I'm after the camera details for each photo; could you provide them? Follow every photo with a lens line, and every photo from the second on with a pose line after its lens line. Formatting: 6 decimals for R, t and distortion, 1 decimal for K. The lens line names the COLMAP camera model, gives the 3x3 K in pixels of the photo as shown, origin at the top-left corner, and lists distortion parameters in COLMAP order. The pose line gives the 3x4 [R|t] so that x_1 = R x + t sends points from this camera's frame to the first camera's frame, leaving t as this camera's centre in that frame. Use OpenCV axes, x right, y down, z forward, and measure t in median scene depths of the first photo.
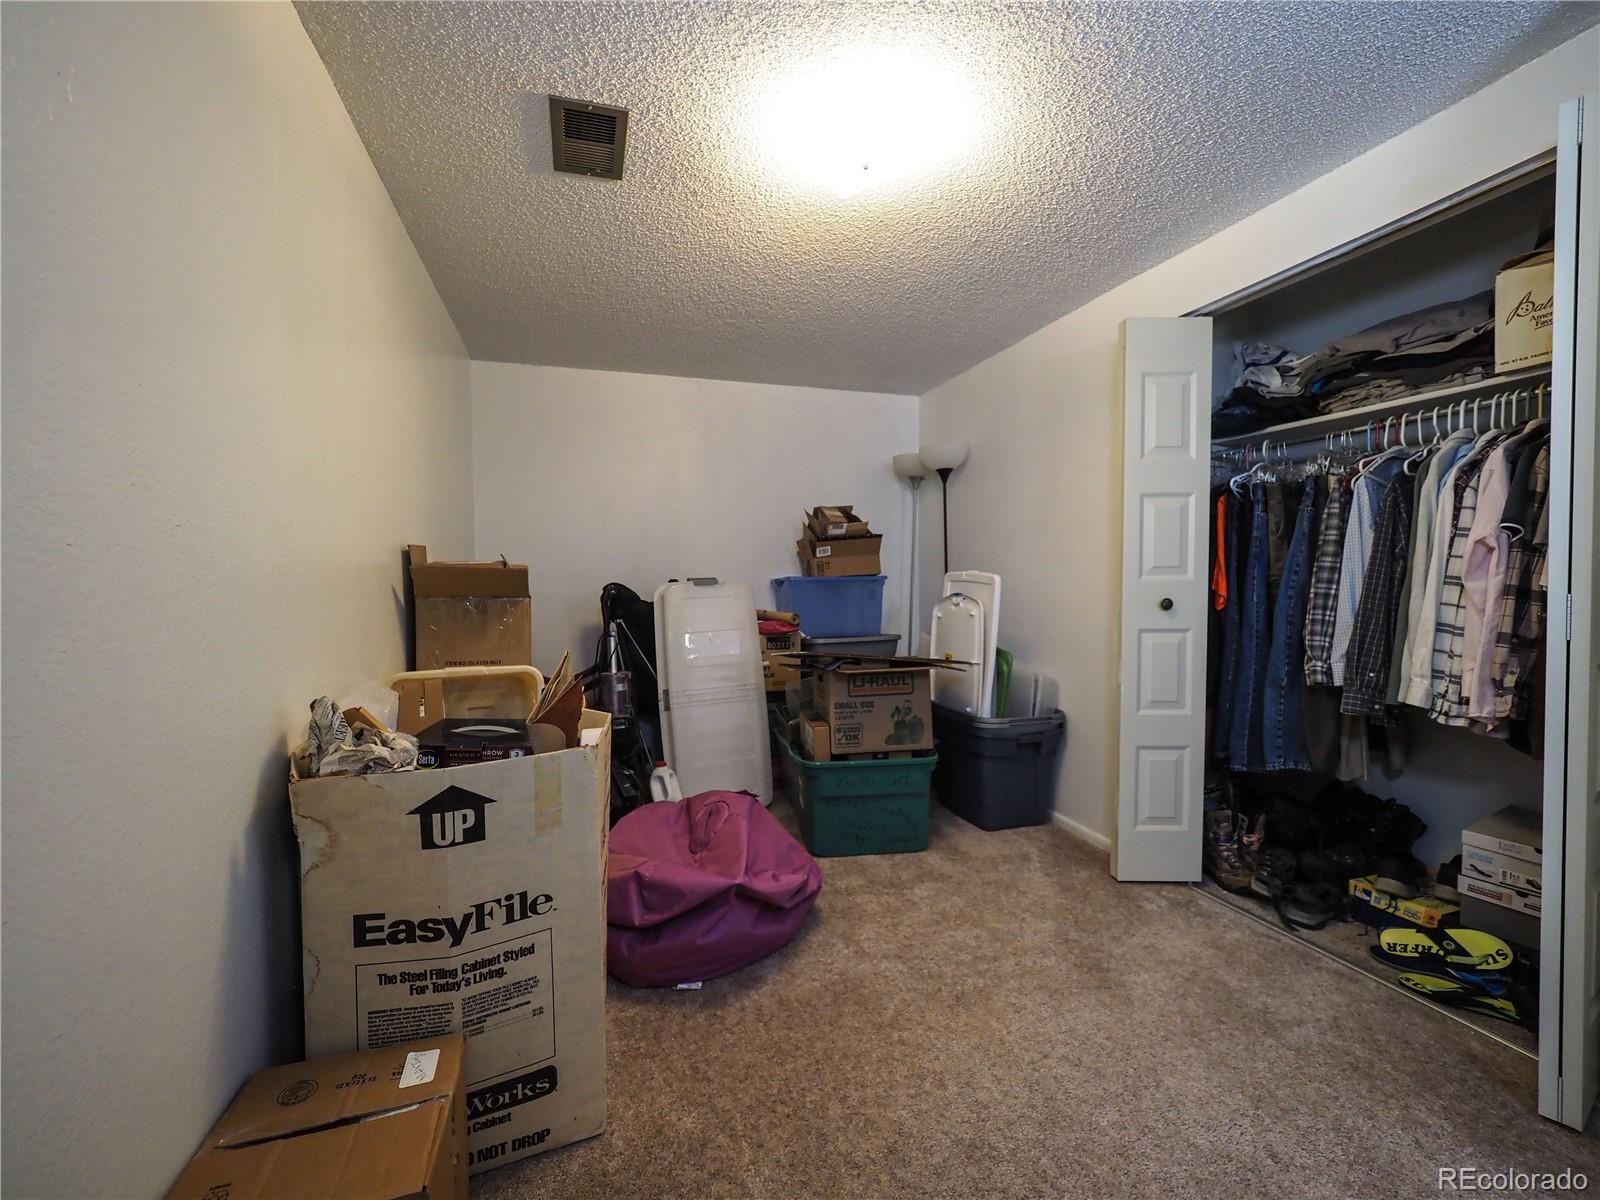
lens RADIAL K [[663.6, 0, 790.0], [0, 663.6, 606.6], [0, 0, 1]] dist [-0.002001, -0.004235]
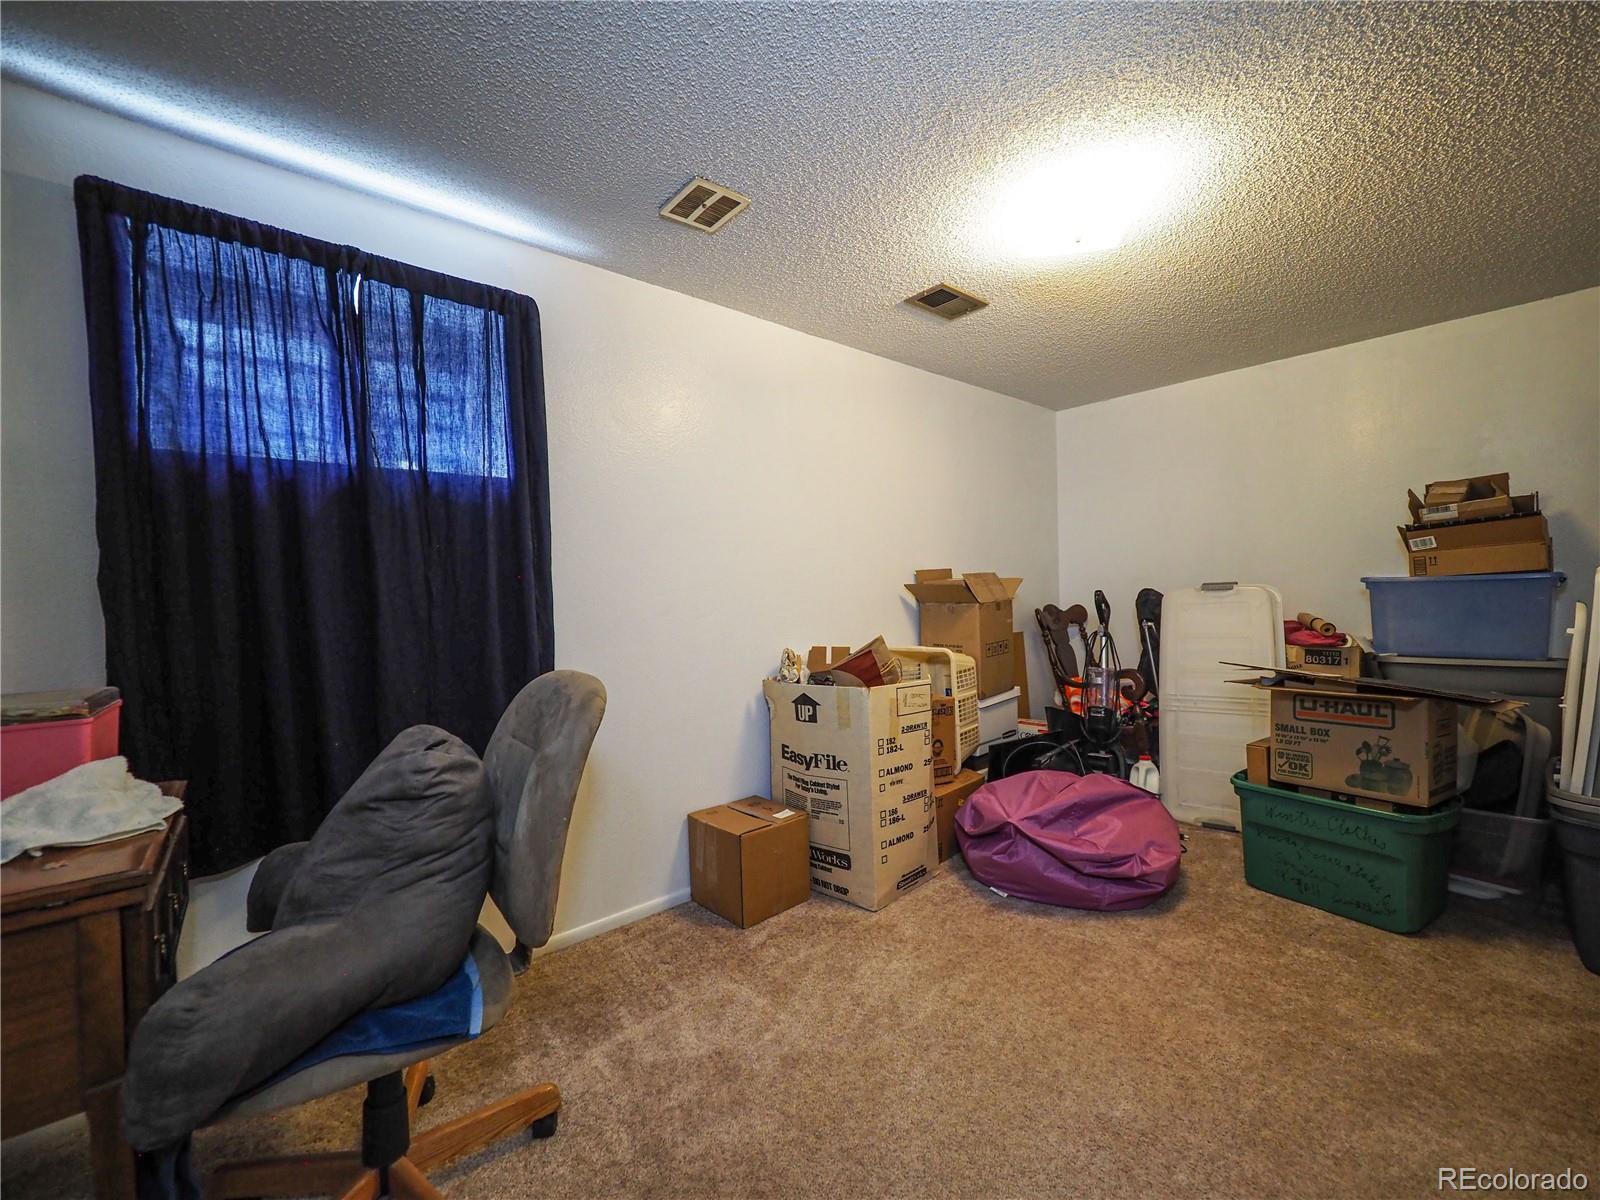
lens RADIAL K [[663.6, 0, 790.0], [0, 663.6, 606.6], [0, 0, 1]] dist [-0.002001, -0.004235]
pose [[0.411191, 0.013781, -0.911445, 1.290455], [-0.013417, 0.999869, 0.009065, -0.023349], [0.911450, 0.008502, 0.411322, 0.074342]]
